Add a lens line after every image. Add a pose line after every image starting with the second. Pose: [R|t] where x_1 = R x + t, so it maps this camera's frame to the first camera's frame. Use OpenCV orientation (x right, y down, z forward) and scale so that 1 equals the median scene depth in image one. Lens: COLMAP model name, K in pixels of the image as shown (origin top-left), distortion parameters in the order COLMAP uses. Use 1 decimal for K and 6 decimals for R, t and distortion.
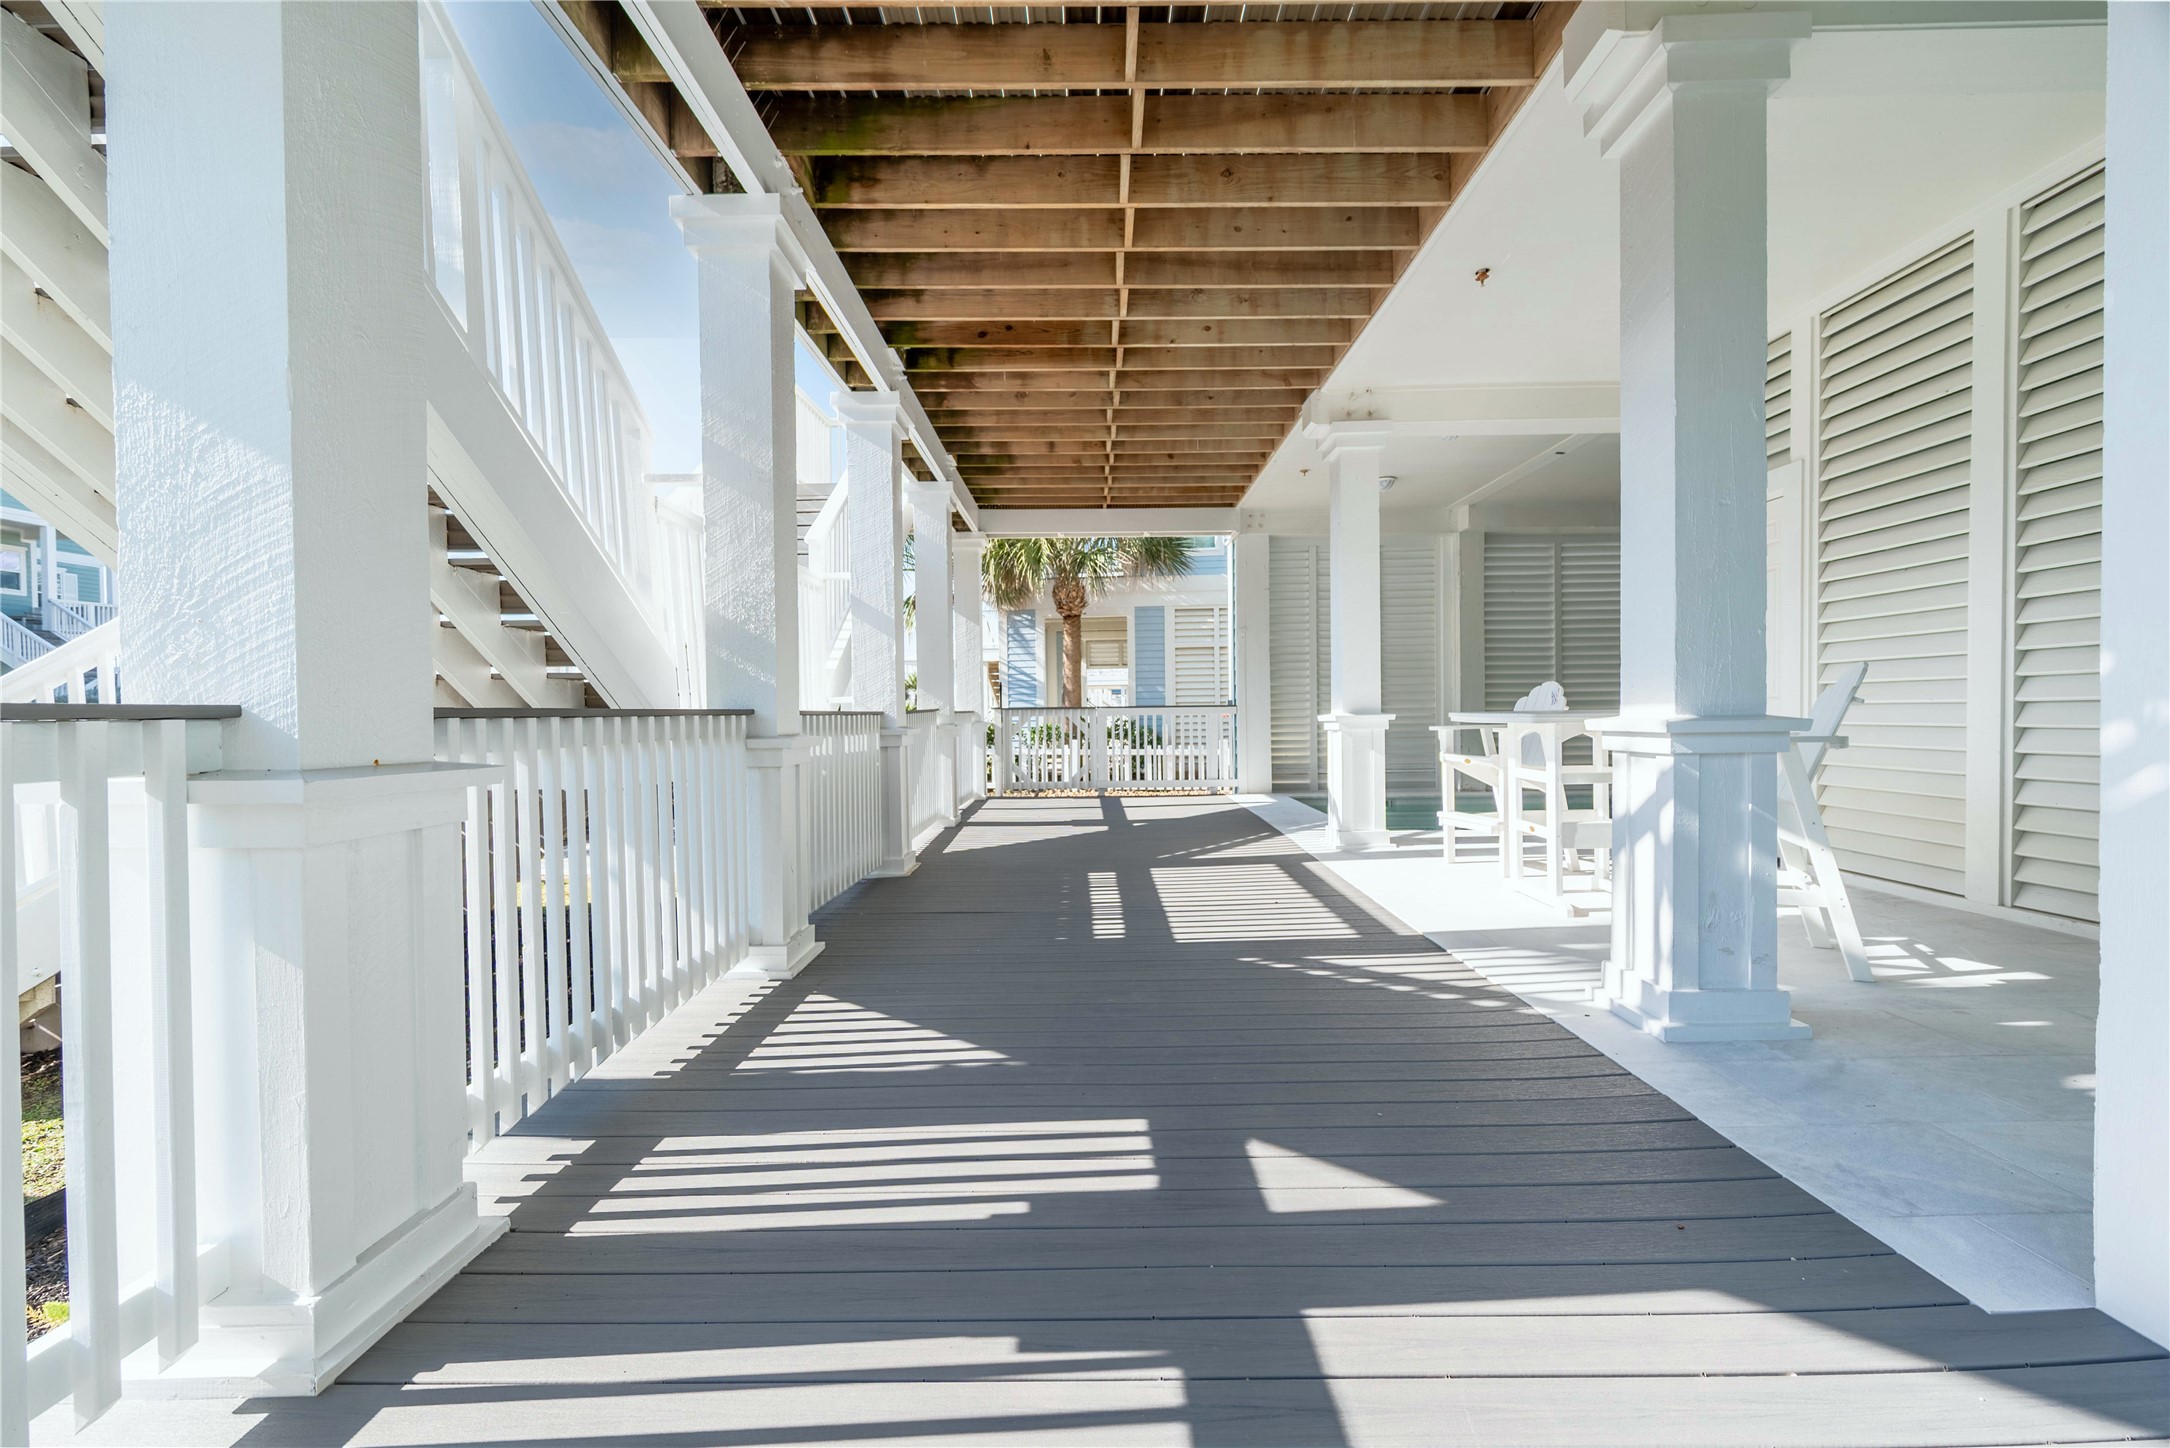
lens RADIAL K [[879.0, 0, 1085.0], [0, 879.0, 724.0], [0, 0, 1]] dist [-0.000156, 0.000031]
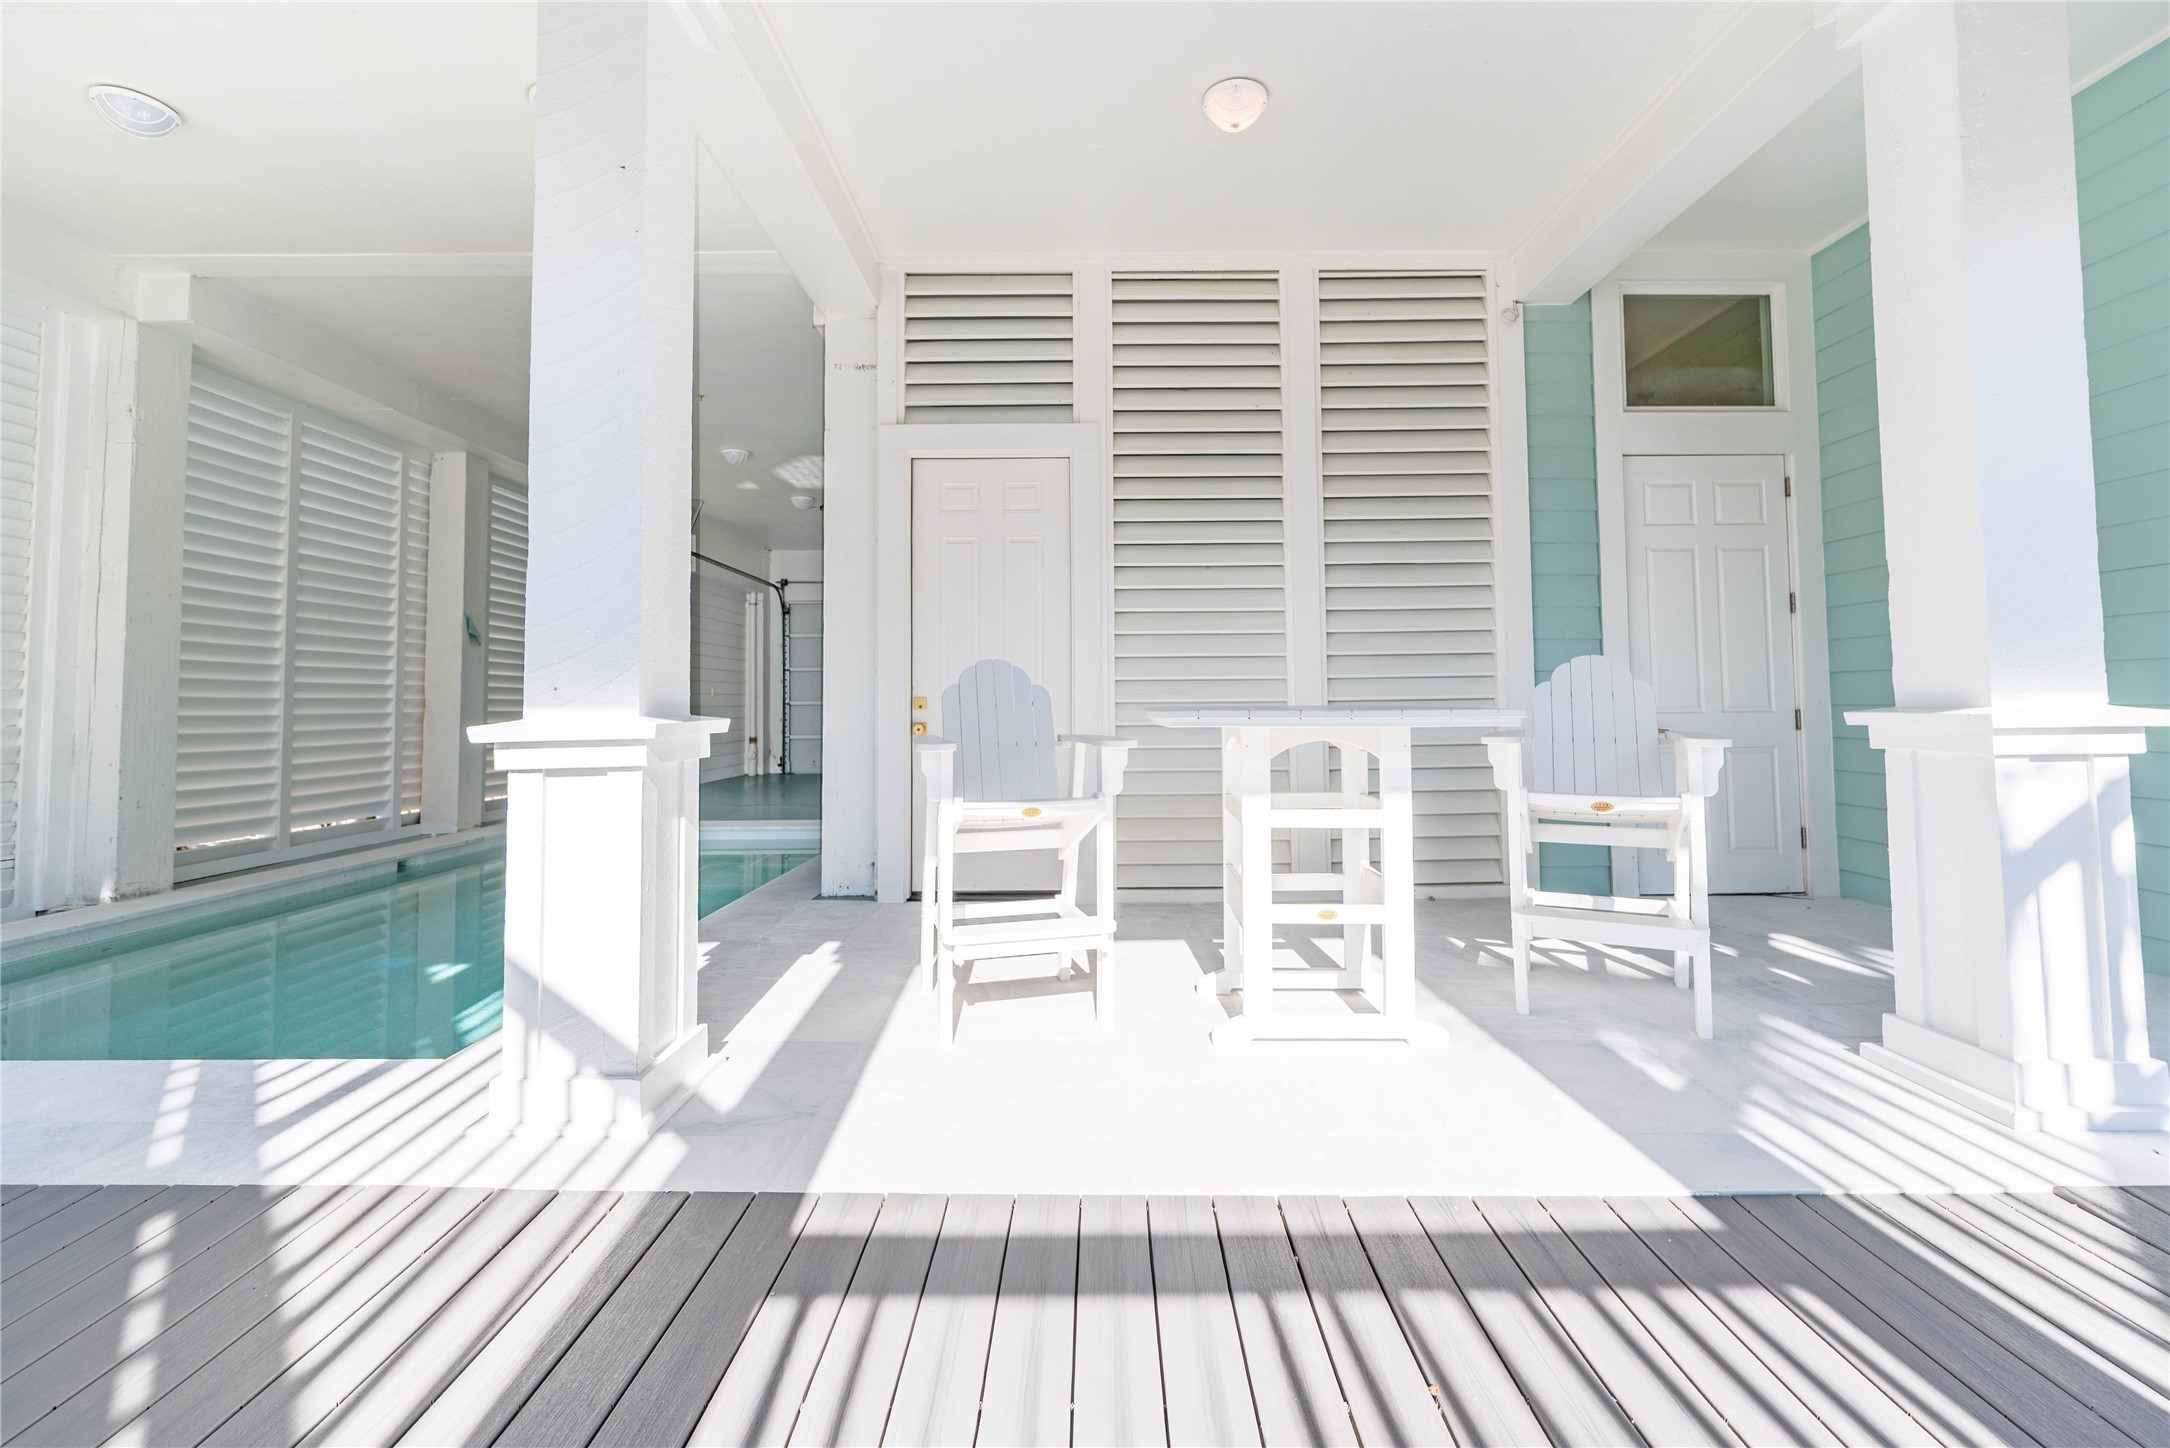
lens RADIAL K [[917.7, 0, 1091.1], [0, 917.7, 669.0], [0, 0, 1]] dist [-0.013622, 0.000117]
pose [[-0.011524, 0.052991, 0.998528, -0.068578], [0.018064, 0.998443, -0.052778, -0.009728], [-0.999770, 0.017429, -0.012463, 0.932784]]
